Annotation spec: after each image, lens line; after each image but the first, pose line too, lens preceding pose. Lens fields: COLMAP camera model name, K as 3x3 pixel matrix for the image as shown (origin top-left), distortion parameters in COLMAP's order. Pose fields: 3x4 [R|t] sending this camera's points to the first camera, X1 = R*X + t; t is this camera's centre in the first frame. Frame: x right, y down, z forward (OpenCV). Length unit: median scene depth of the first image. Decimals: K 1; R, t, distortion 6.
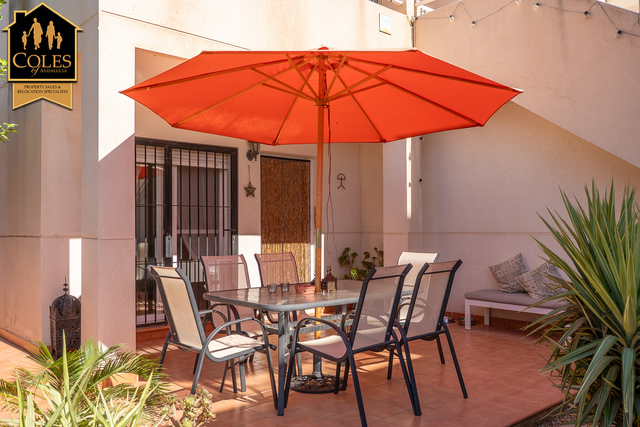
lens RADIAL K [[559.9, 0, 318.9], [0, 559.9, 215.0], [0, 0, 1]] dist [-0.012352, -0.008530]
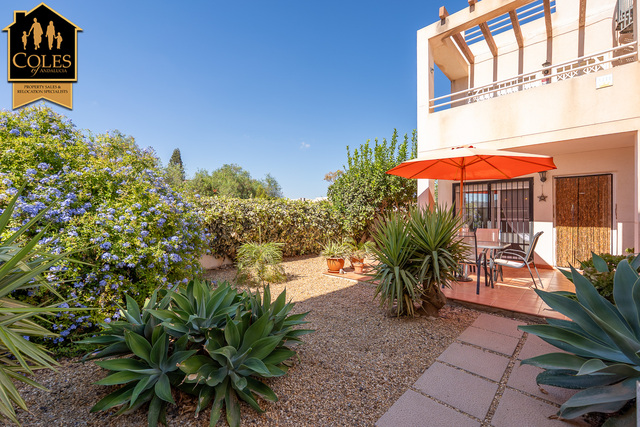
lens RADIAL K [[274.7, 0, 320.0], [0, 274.7, 213.5], [0, 0, 1]] dist [-0.019007, -0.000169]
pose [[0.052193, -0.005035, -0.998624, 0.991278], [0.022890, 0.999731, -0.003844, -0.006582], [0.998375, -0.022658, 0.052294, 0.264680]]
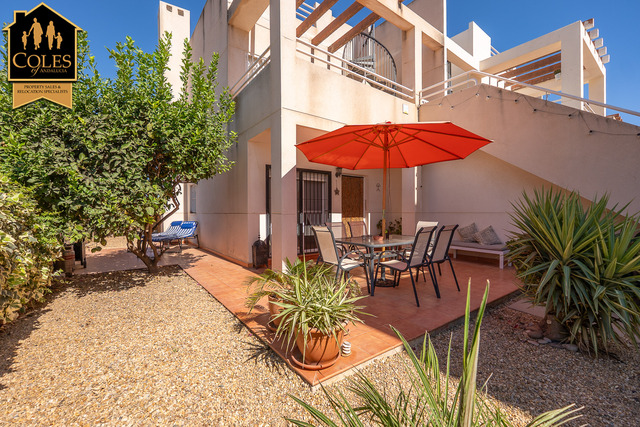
lens RADIAL K [[274.7, 0, 320.0], [0, 274.7, 213.5], [0, 0, 1]] dist [-0.019007, -0.000169]
pose [[0.994721, 0.003046, -0.102569, -0.106714], [0.000249, 0.999485, 0.032090, 0.005282], [0.102614, -0.031946, 0.994208, -0.035502]]
